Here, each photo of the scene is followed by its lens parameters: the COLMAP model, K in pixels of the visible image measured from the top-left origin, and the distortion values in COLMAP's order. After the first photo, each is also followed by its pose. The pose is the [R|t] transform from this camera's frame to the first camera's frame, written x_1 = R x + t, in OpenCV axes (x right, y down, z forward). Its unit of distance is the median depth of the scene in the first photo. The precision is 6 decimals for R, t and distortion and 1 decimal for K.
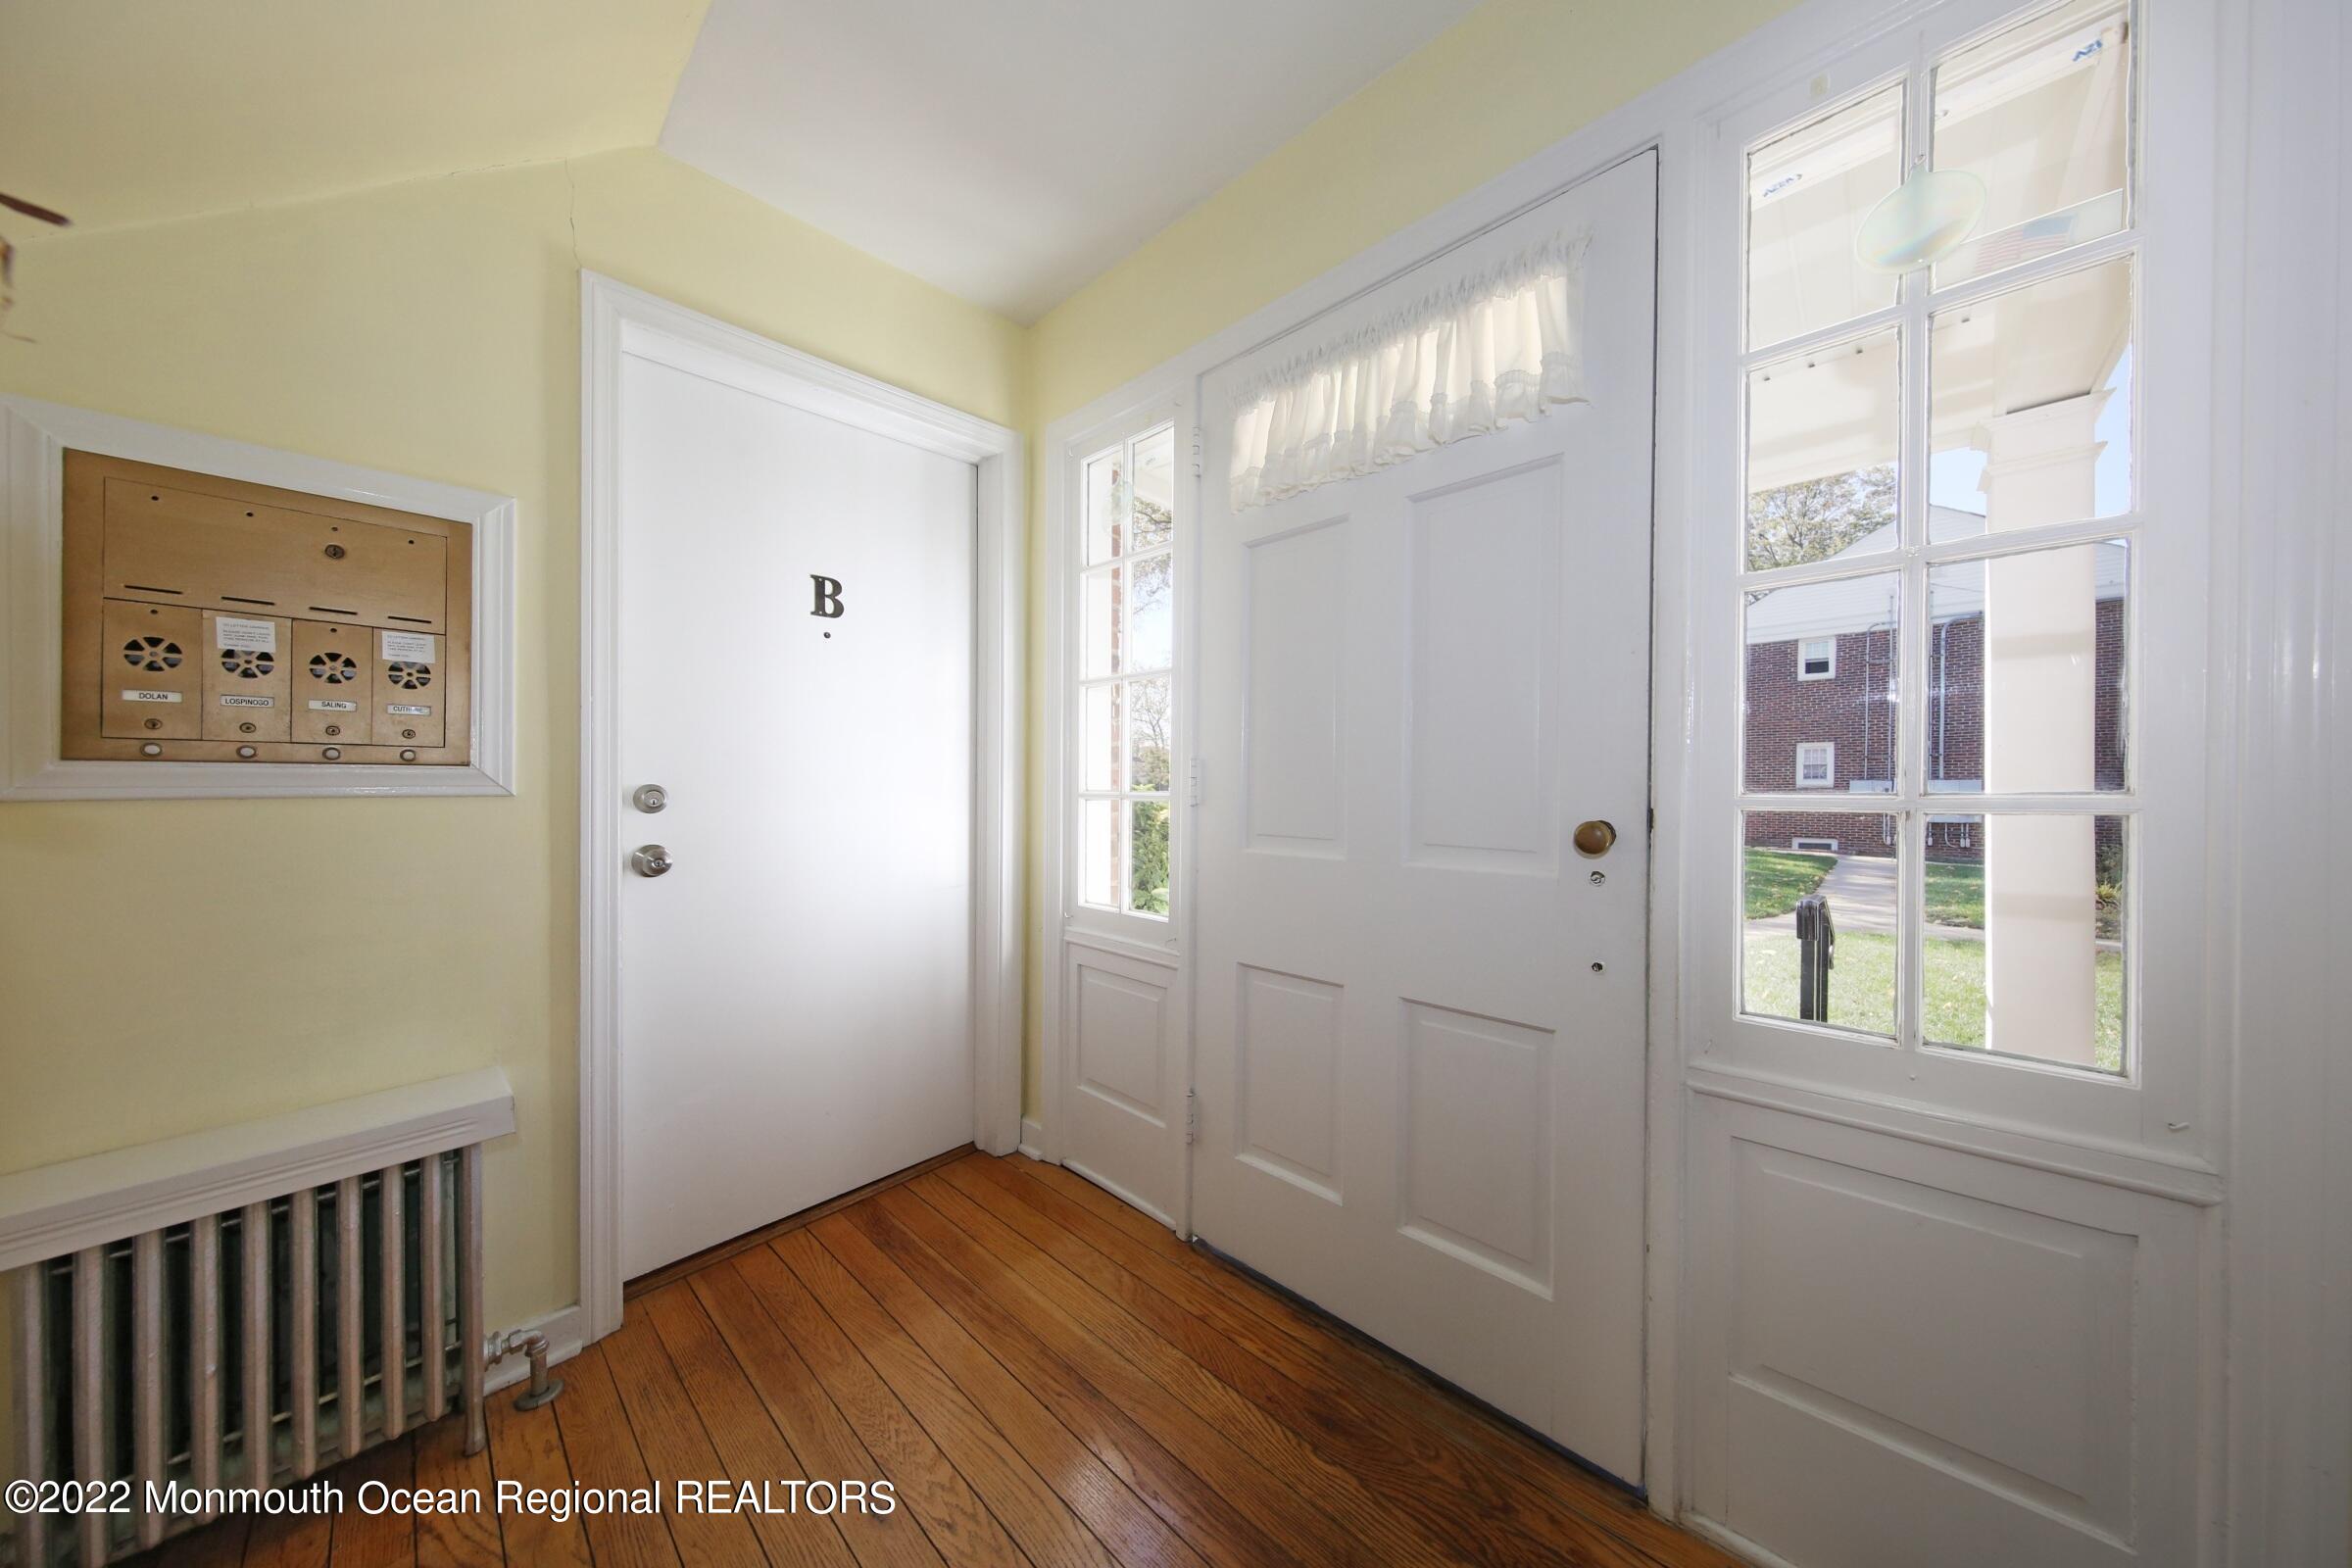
lens RADIAL K [[740.2, 0, 1166.9], [0, 740.2, 792.7], [0, 0, 1]] dist [0.000169, -0.000135]
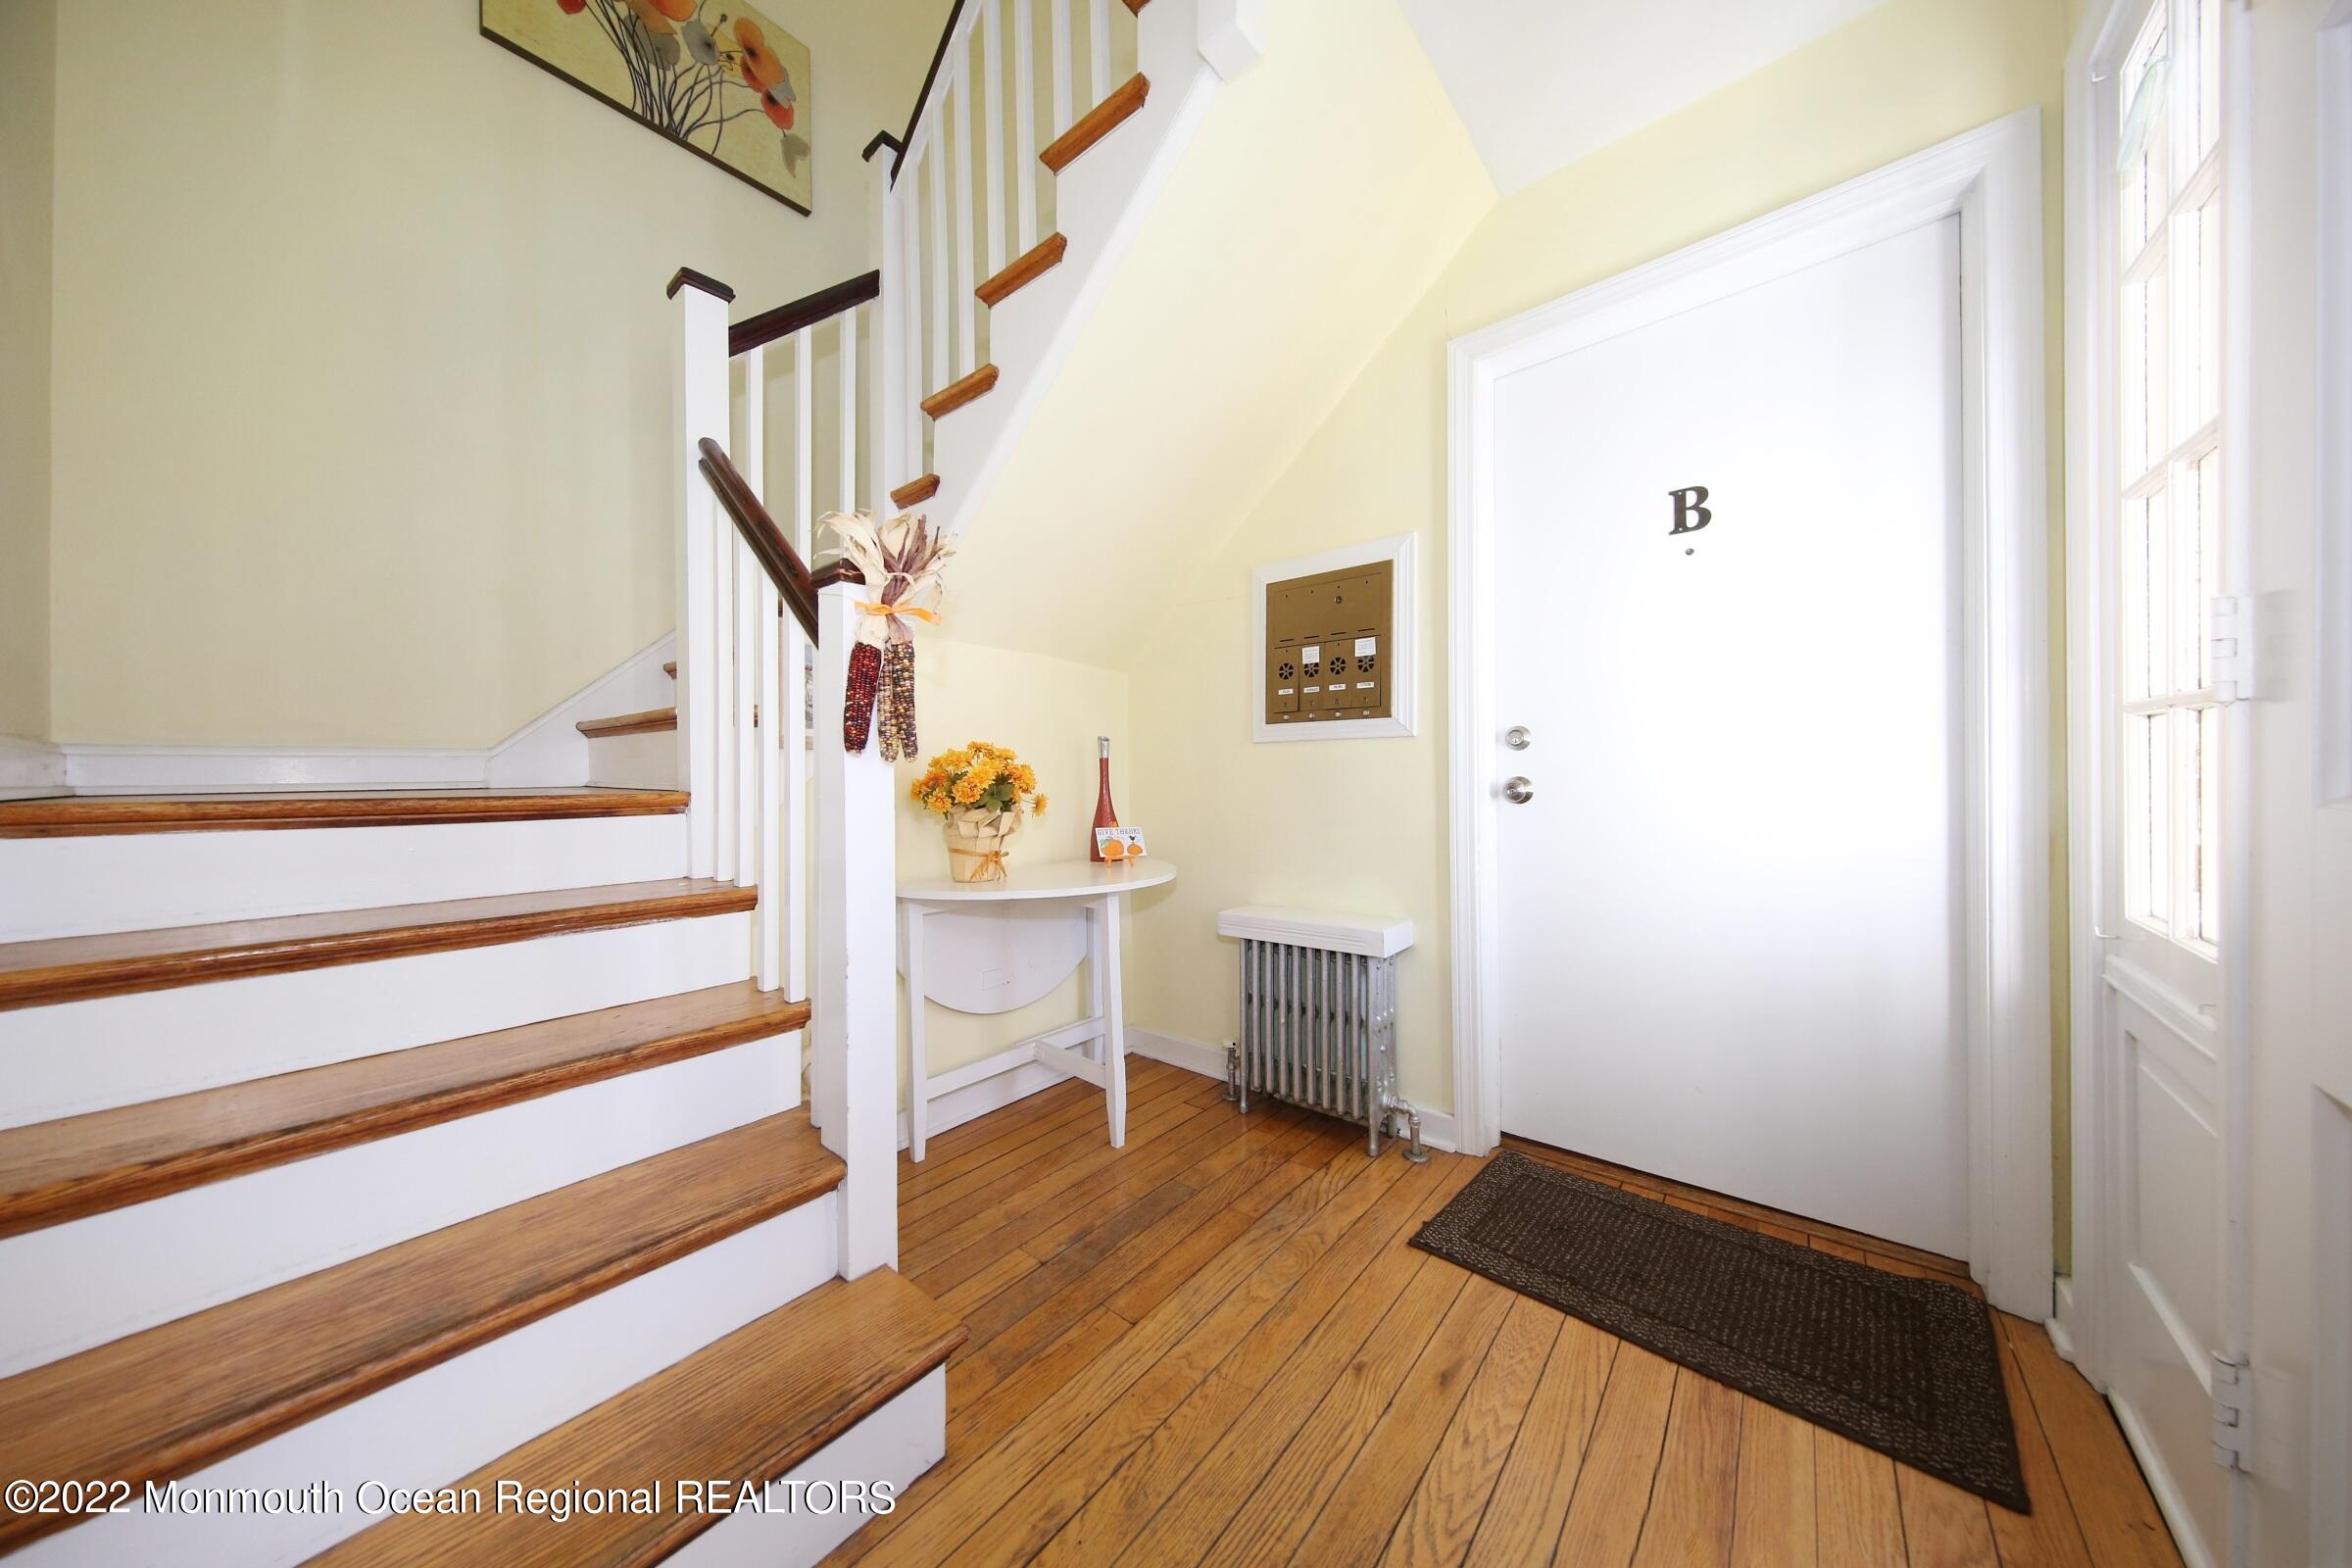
lens RADIAL K [[740.2, 0, 1166.2], [0, 740.2, 767.7], [0, 0, 1]] dist [0.000169, -0.000135]
pose [[0.058659, 0.002664, -0.998275, 0.482096], [0.003506, 0.999990, 0.002874, 0.052708], [0.998272, -0.003669, 0.058649, 0.380675]]
